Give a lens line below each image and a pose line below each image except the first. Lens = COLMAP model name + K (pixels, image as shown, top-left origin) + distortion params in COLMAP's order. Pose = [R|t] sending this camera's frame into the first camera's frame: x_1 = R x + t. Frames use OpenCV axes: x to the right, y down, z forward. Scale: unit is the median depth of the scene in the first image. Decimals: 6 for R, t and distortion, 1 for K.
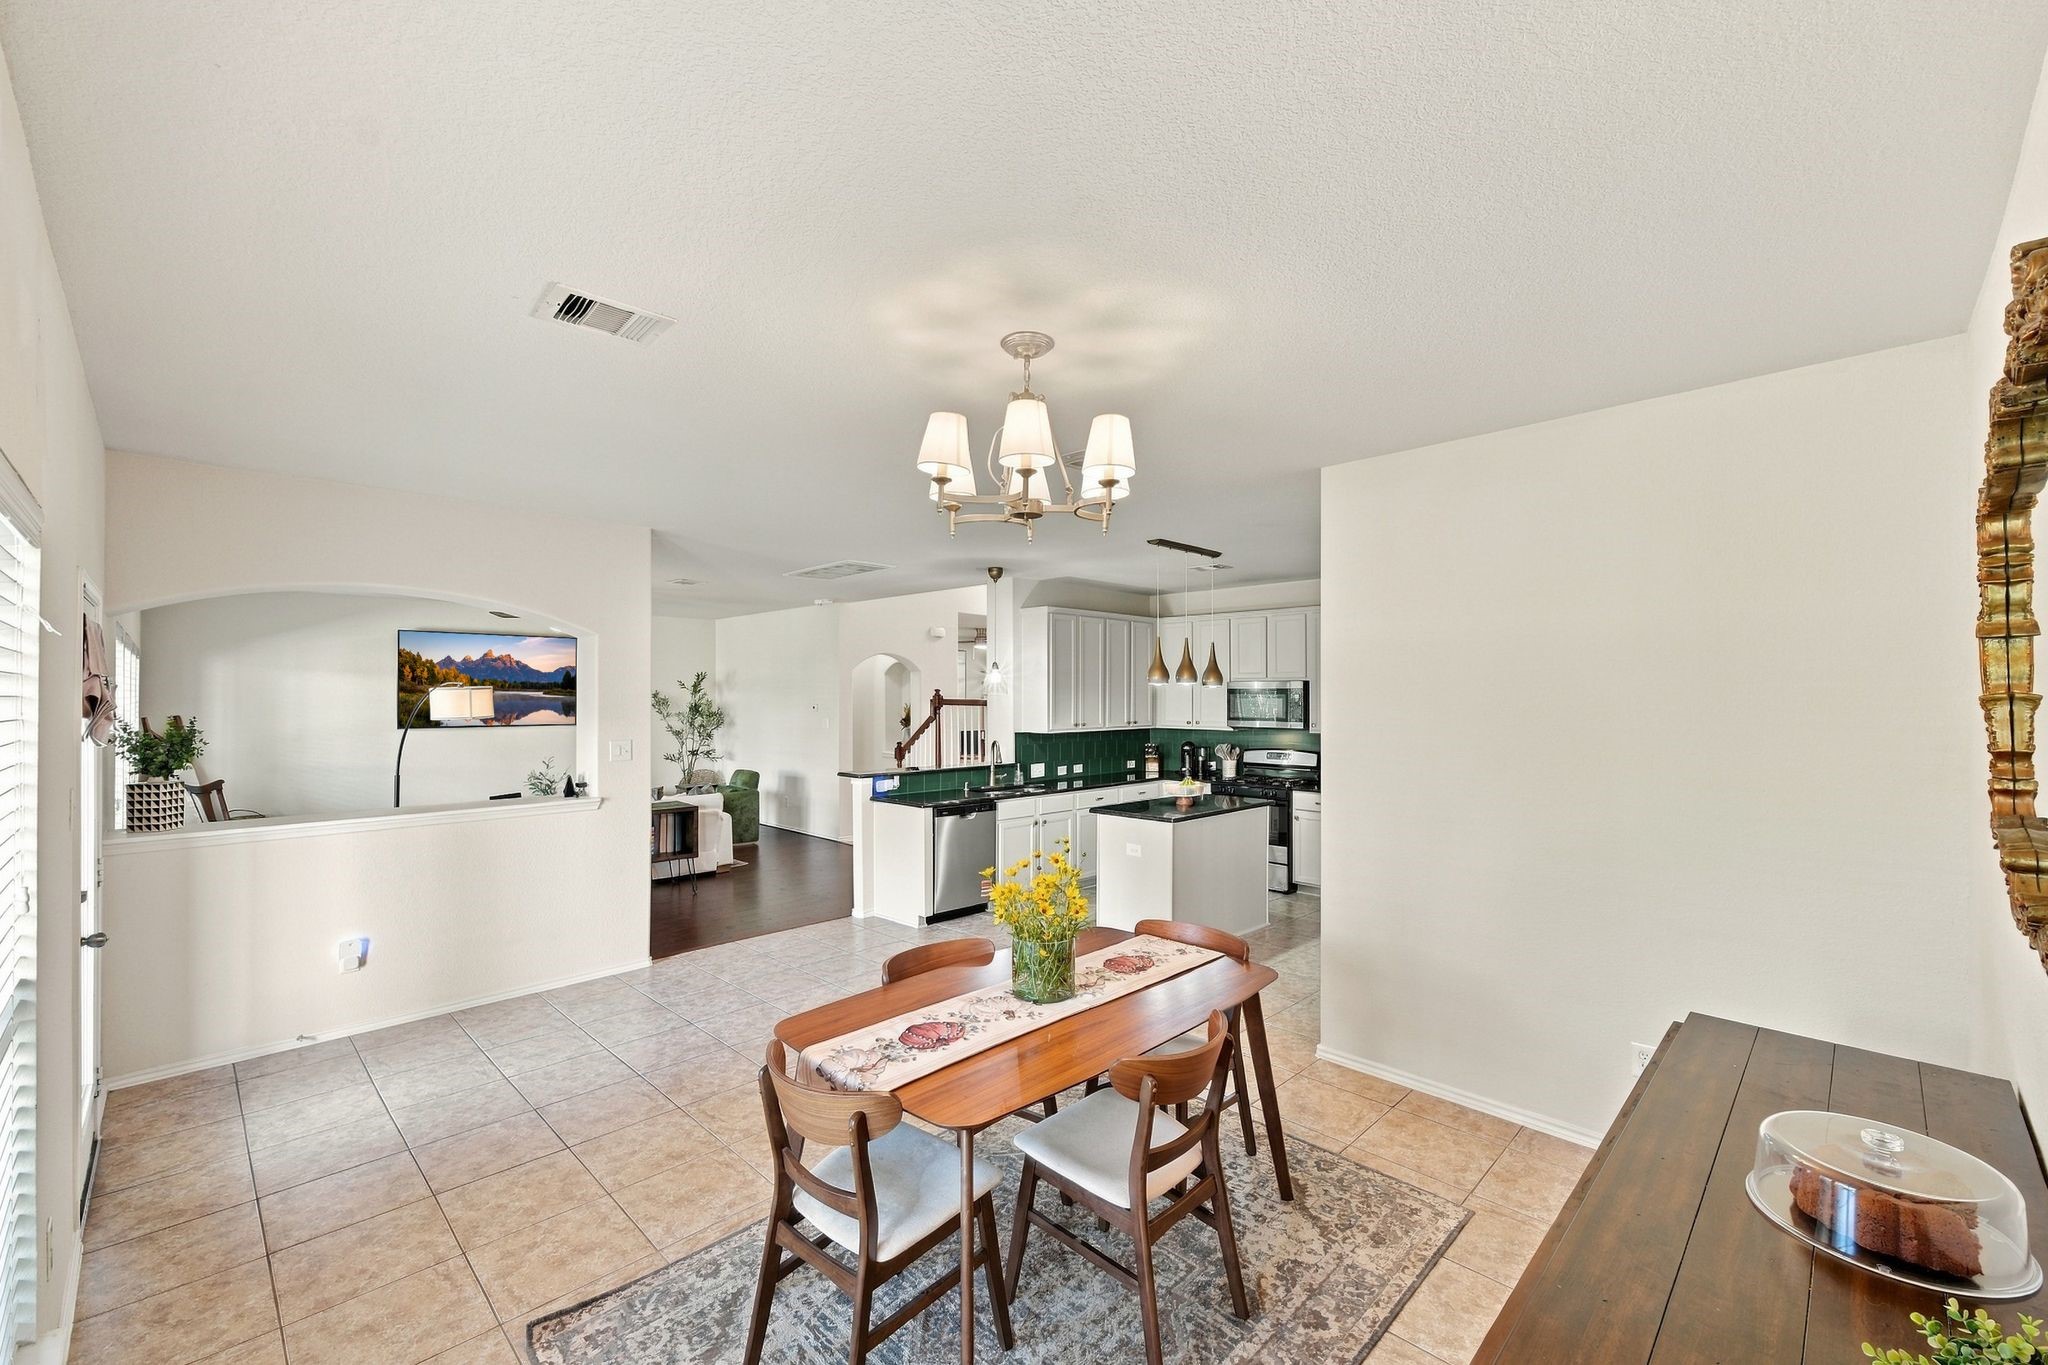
lens RADIAL K [[814.5, 0, 1024.0], [0, 814.5, 682.5], [0, 0, 1]] dist [0.012237, -0.000120]
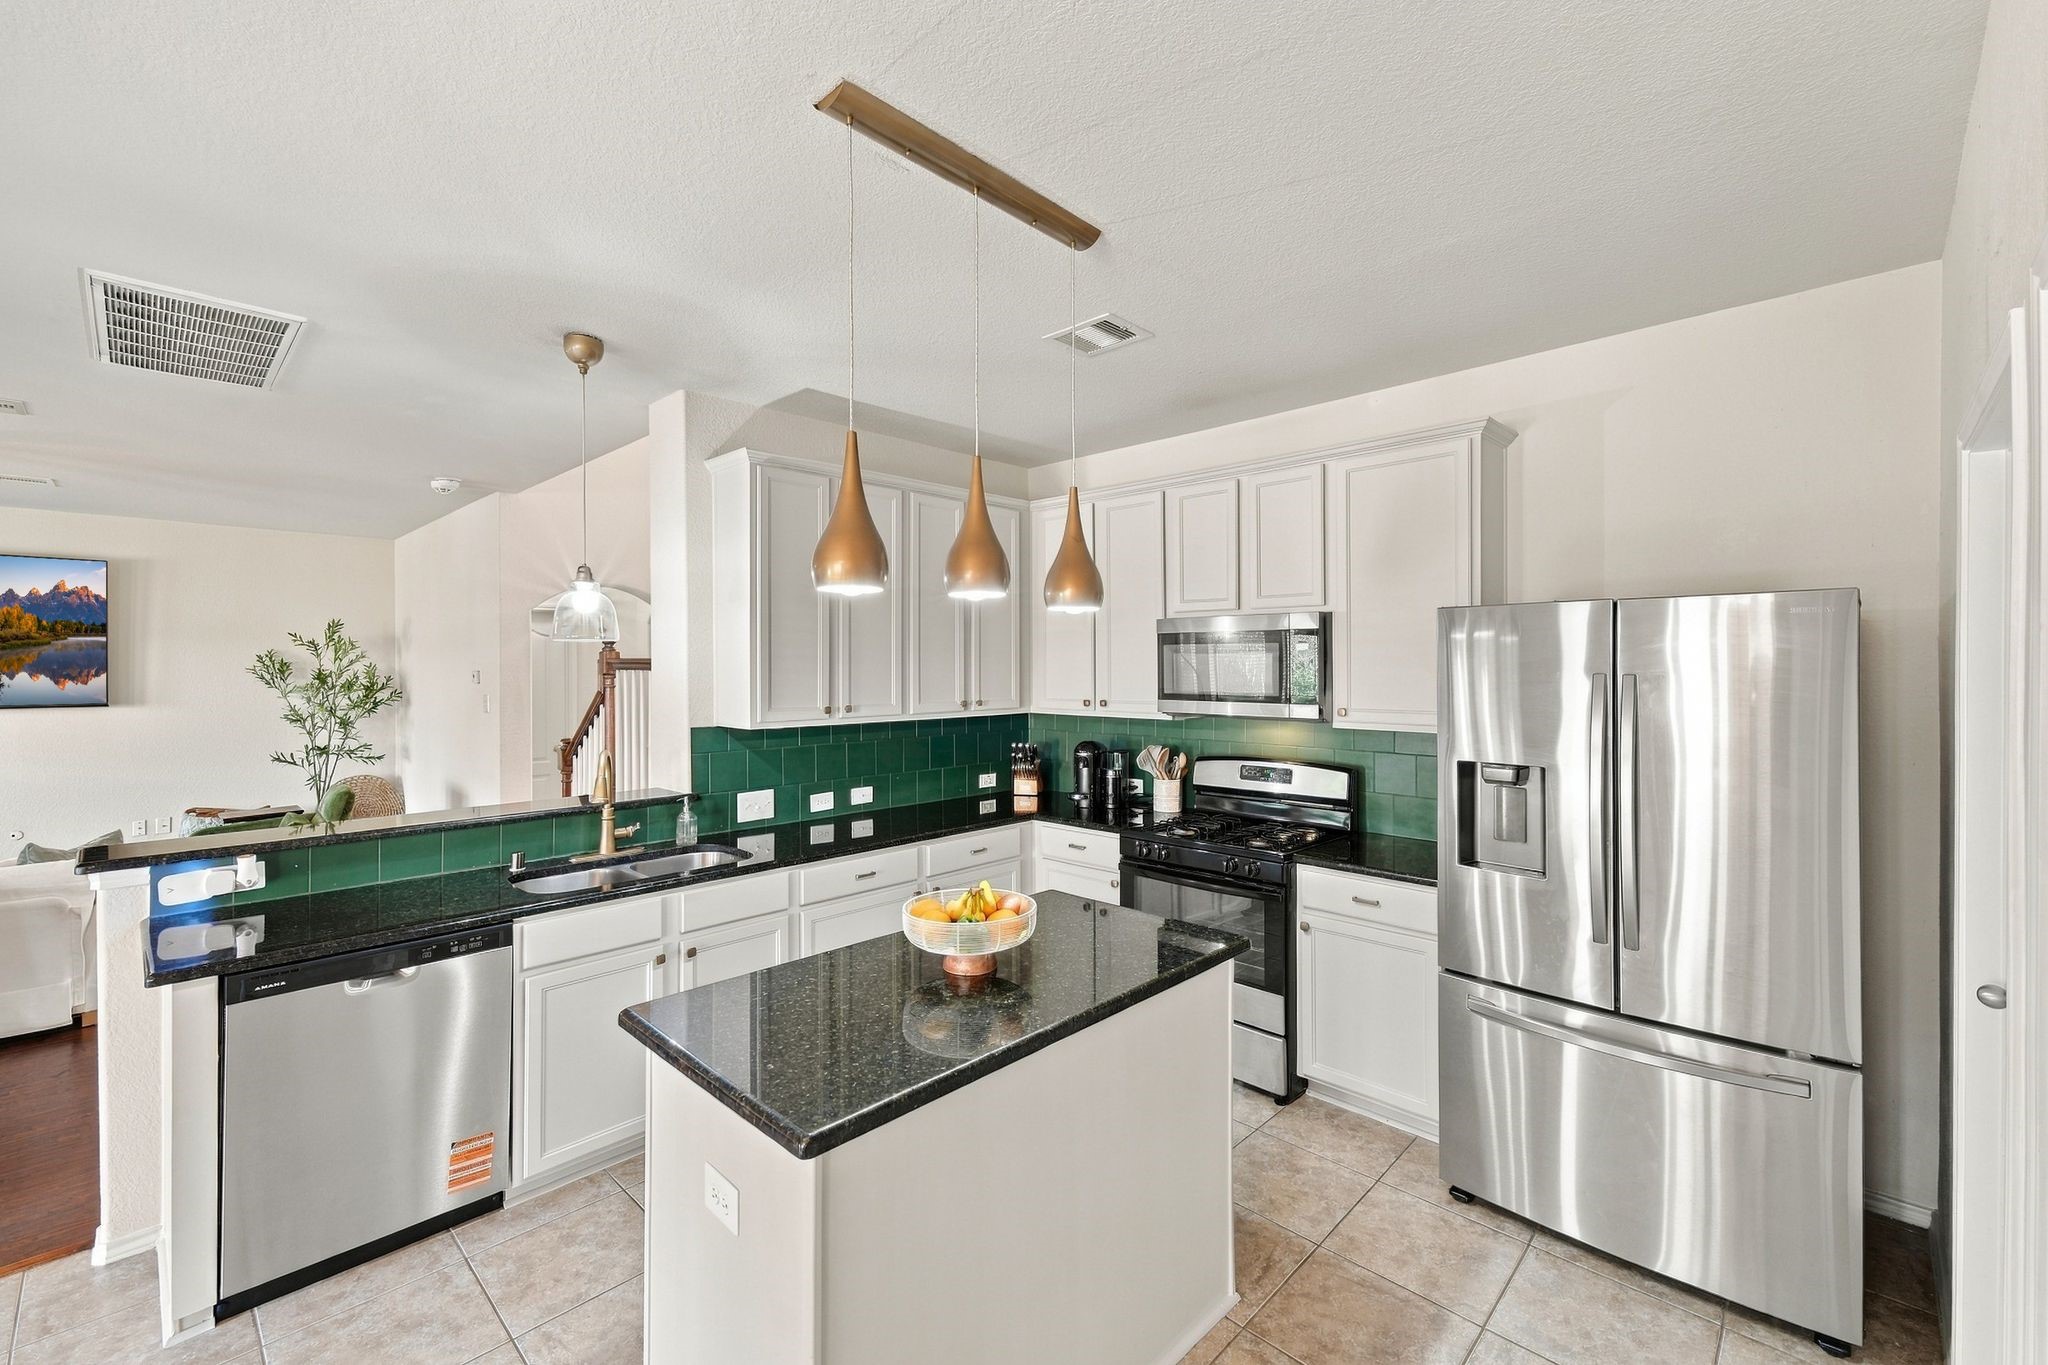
lens RADIAL K [[847.0, 0, 1028.6], [0, 847.0, 664.3], [0, 0, 1]] dist [-0.031000, -0.000146]
pose [[0.999455, 0.004763, 0.032673, 0.152496], [-0.005522, 0.999716, 0.023187, 0.013853], [-0.032554, -0.023354, 0.999197, 0.495468]]
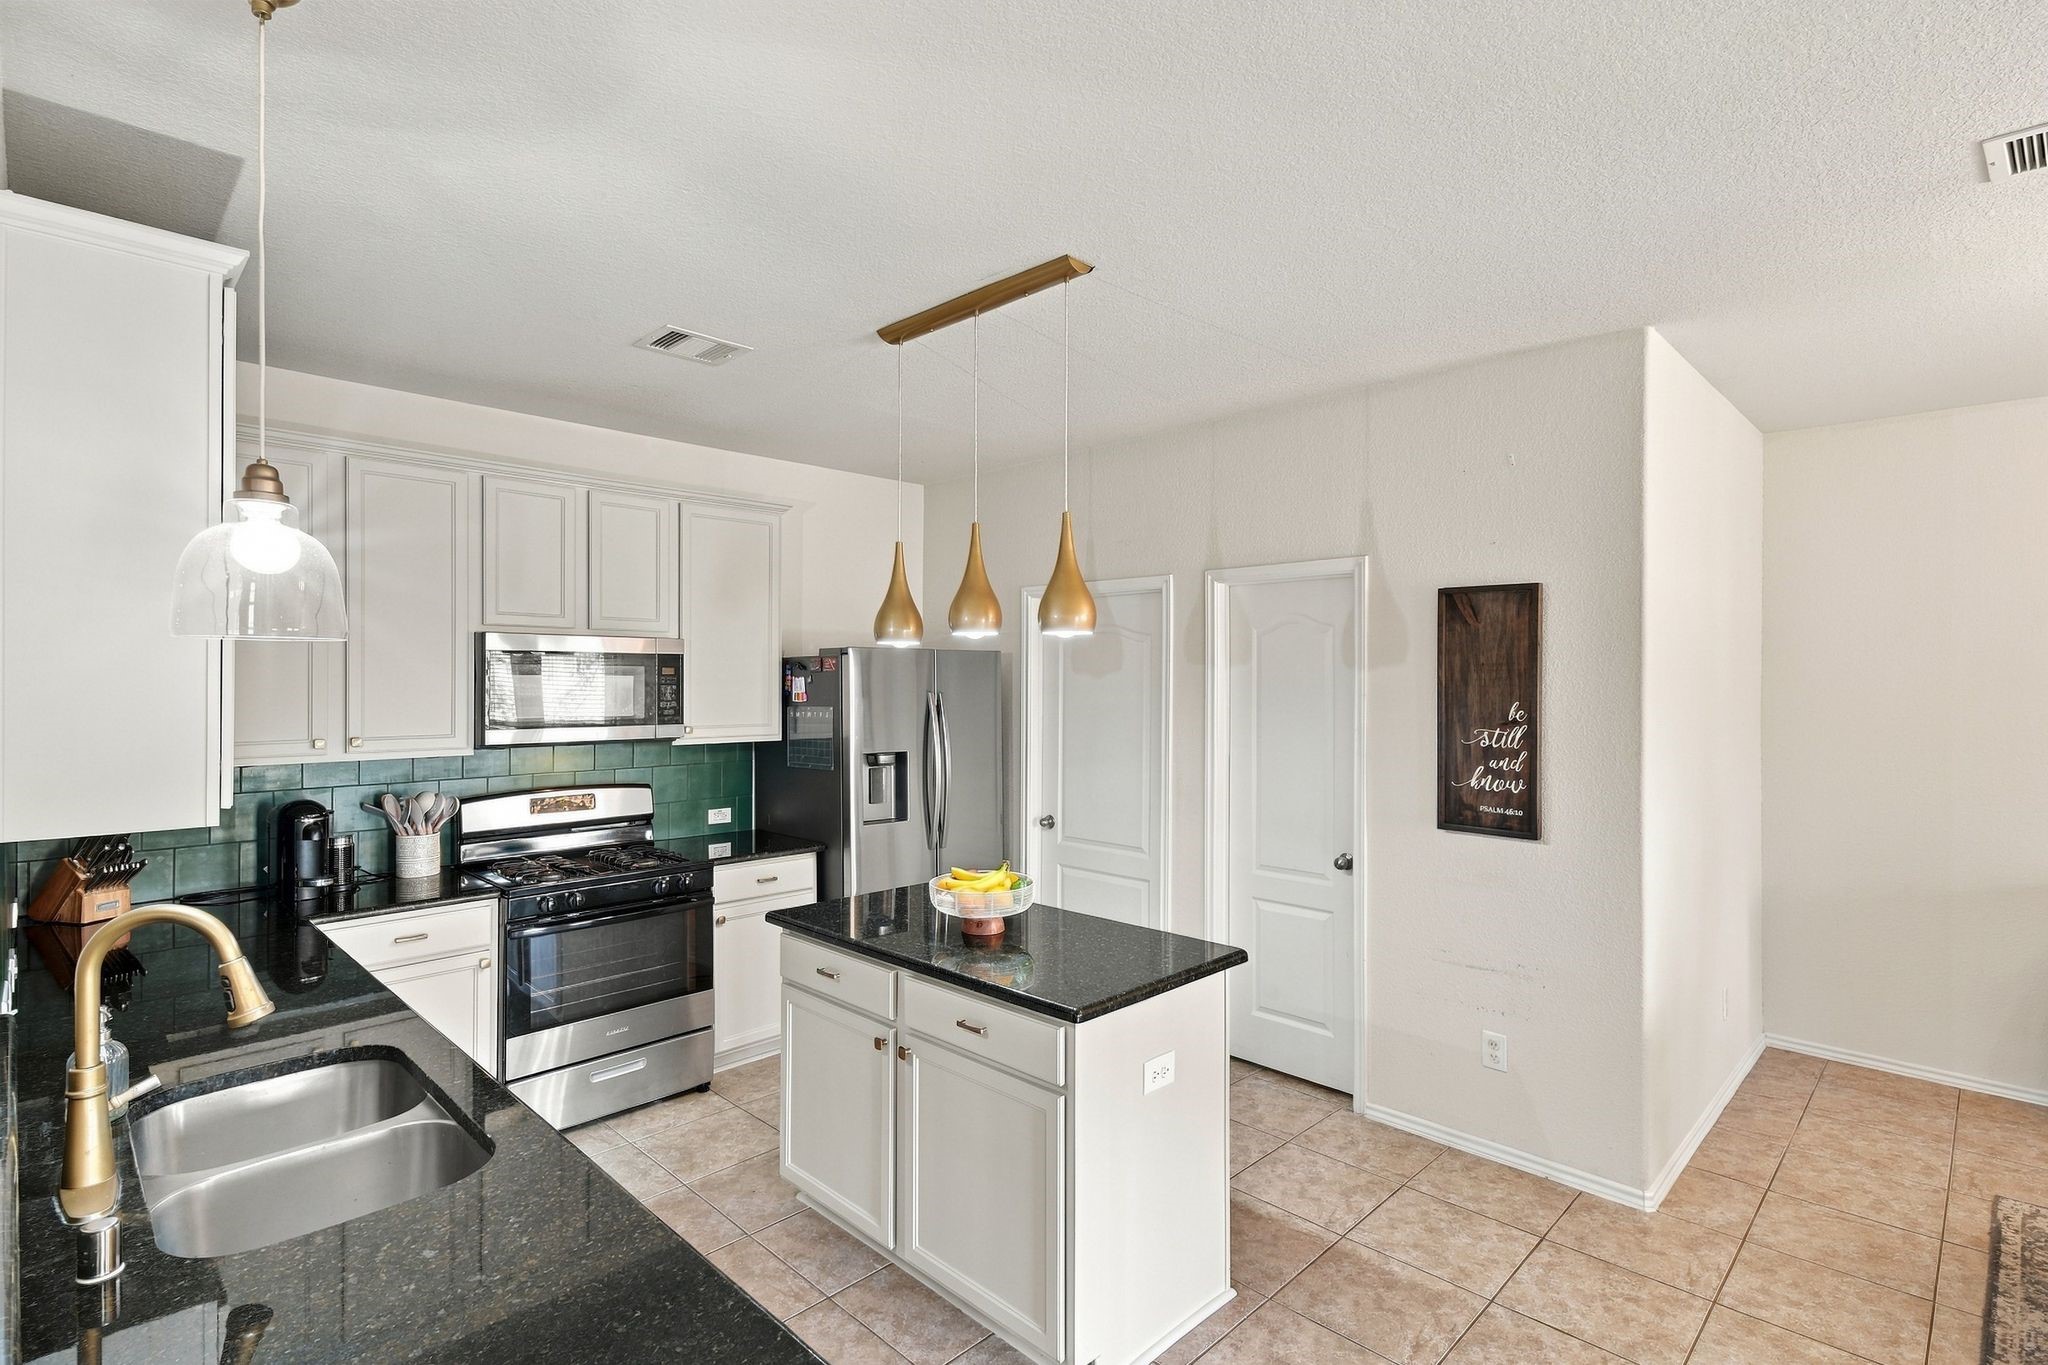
lens RADIAL K [[956.4, 0, 1024.0], [0, 956.4, 682.5], [0, 0, 1]] dist [0.016398, 0.000097]
pose [[-0.003824, 0.008519, 0.999956, -0.215997], [-0.029604, 0.999524, -0.008628, 0.018971], [-0.999554, -0.029635, -0.003570, 0.729260]]
